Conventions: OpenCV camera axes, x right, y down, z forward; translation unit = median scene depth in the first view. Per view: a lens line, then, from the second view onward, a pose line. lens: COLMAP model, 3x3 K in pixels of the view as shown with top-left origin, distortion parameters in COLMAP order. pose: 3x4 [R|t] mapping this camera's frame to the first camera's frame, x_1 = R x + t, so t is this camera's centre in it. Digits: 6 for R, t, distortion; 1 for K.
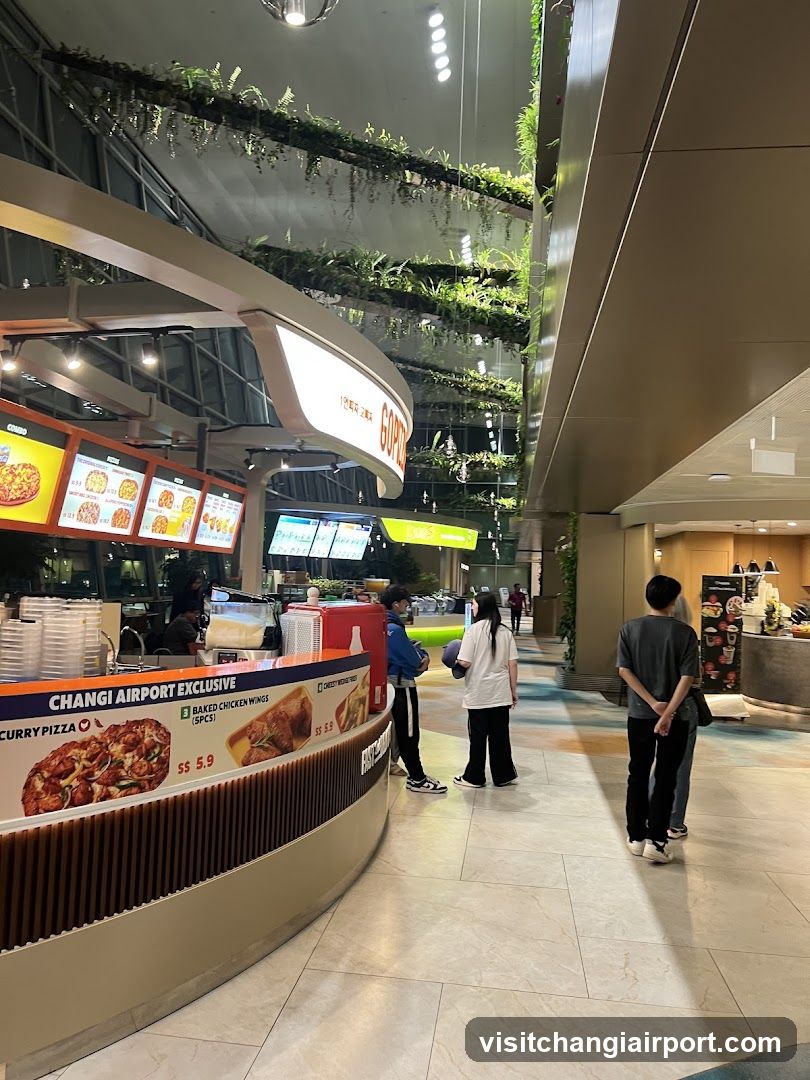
lens RADIAL K [[825.6, 0, 410.3], [0, 825.6, 535.3], [0, 0, 1]] dist [0.042035, -0.023733]
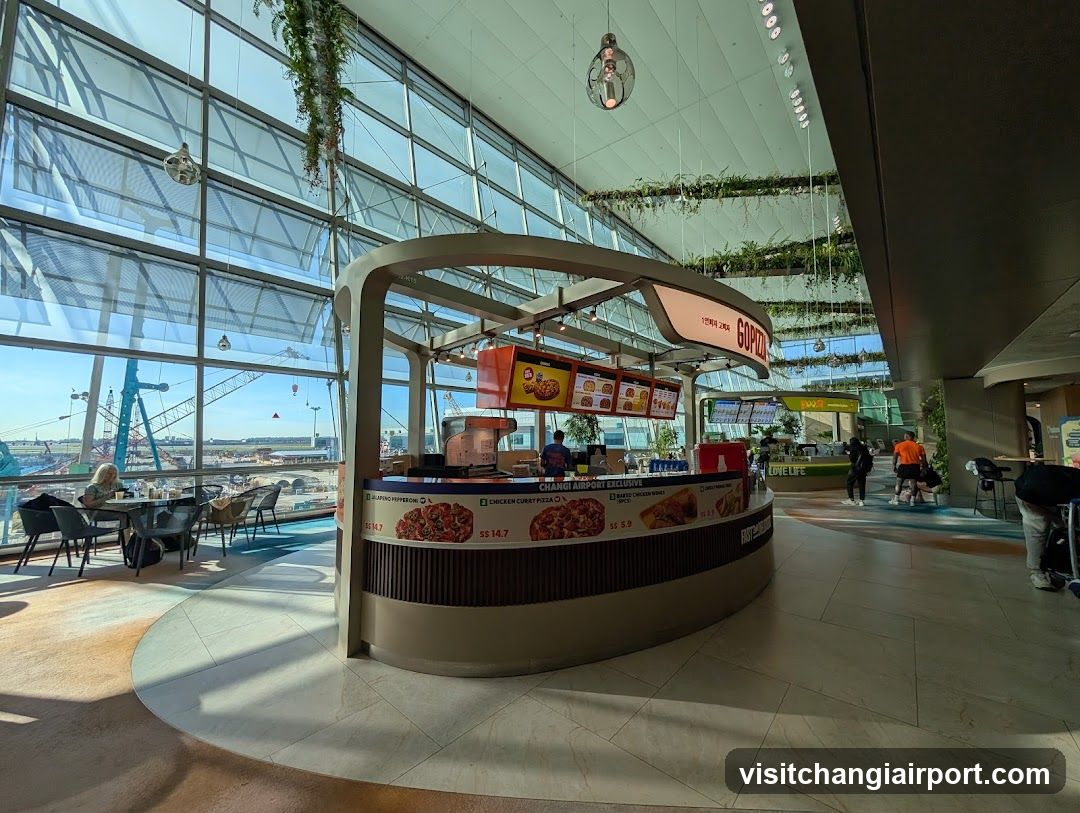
lens RADIAL K [[419.9, 0, 535.7], [0, 419.9, 410.6], [0, 0, 1]] dist [-0.002203, 0.001091]
pose [[0.823191, -0.077206, -0.562490, 0.134981], [0.063838, 0.997015, -0.043423, 0.049731], [0.564164, -0.000162, 0.825663, 0.119002]]
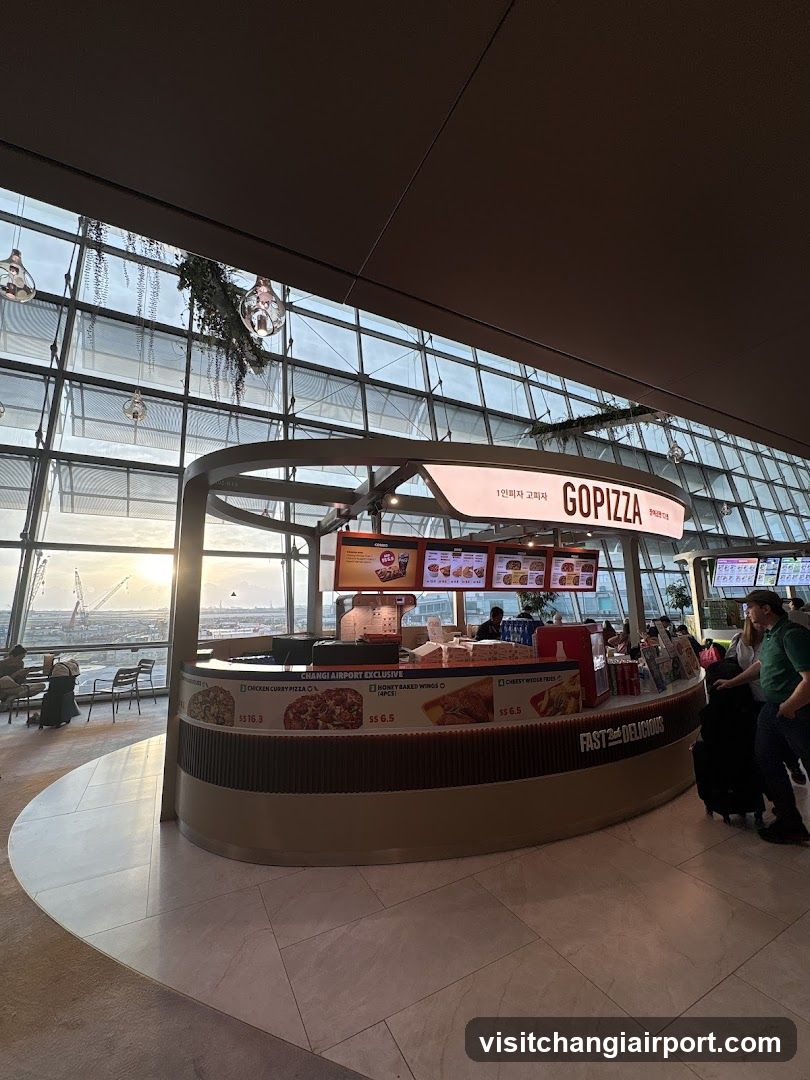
lens RADIAL K [[426.1, 0, 415.7], [0, 426.1, 540.7], [0, 0, 1]] dist [0.001277, -0.000054]
pose [[0.585590, -0.166013, -0.793426, 0.573596], [0.080717, 0.985881, -0.146708, 0.039692], [0.806579, 0.021868, 0.590722, 0.516451]]
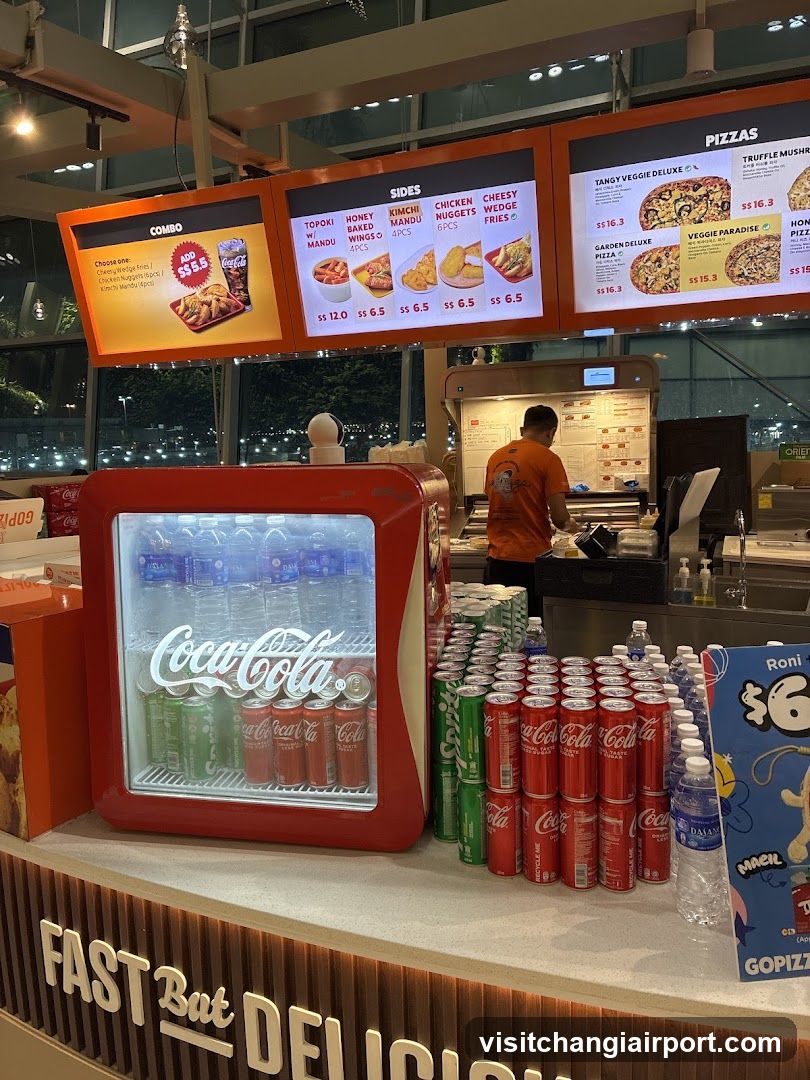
lens RADIAL K [[816.9, 0, 396.7], [0, 816.9, 546.1], [0, 0, 1]] dist [0.027722, -0.036235]
pose [[-0.288894, 0.123184, -0.949403, 0.277324], [0.083107, 0.991171, 0.103315, 0.134037], [0.953747, -0.049055, -0.296581, 1.799175]]
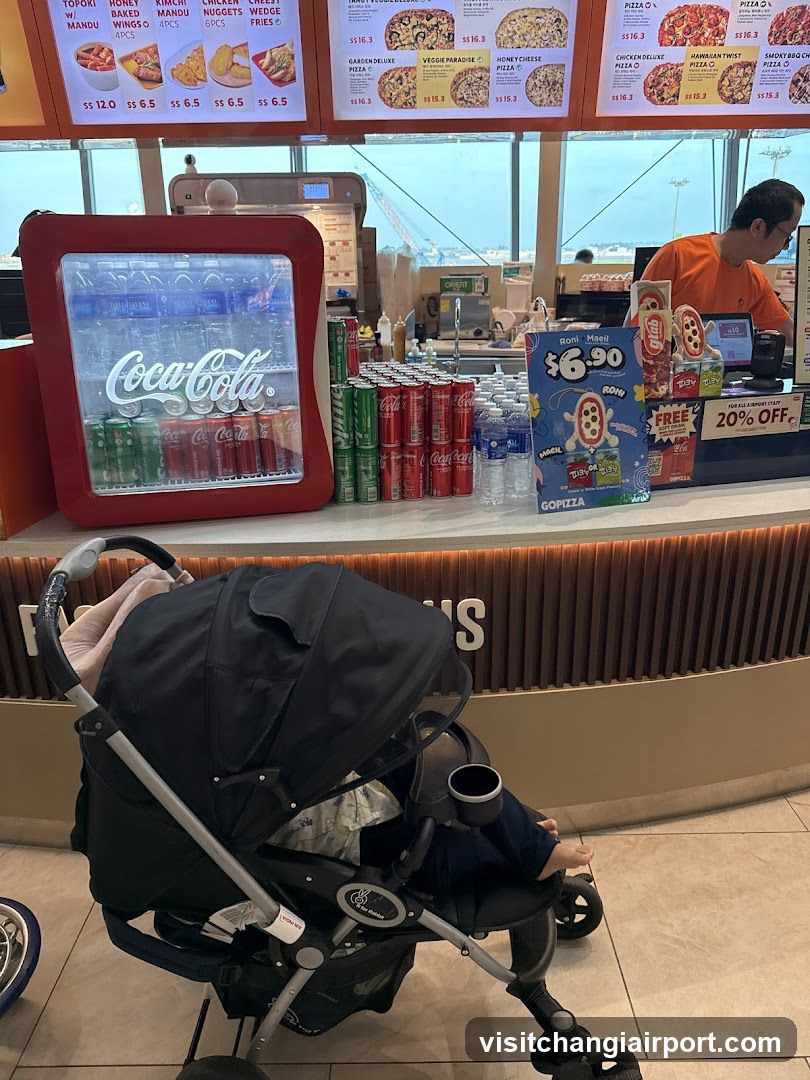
lens RADIAL K [[816.9, 0, 402.9], [0, 816.9, 564.9], [0, 0, 1]] dist [0.027722, -0.036235]
pose [[0.134693, 0.325097, -0.936039, 0.512416], [0.075762, 0.938504, 0.336855, 0.175495], [0.987987, -0.116288, 0.101779, 1.656896]]
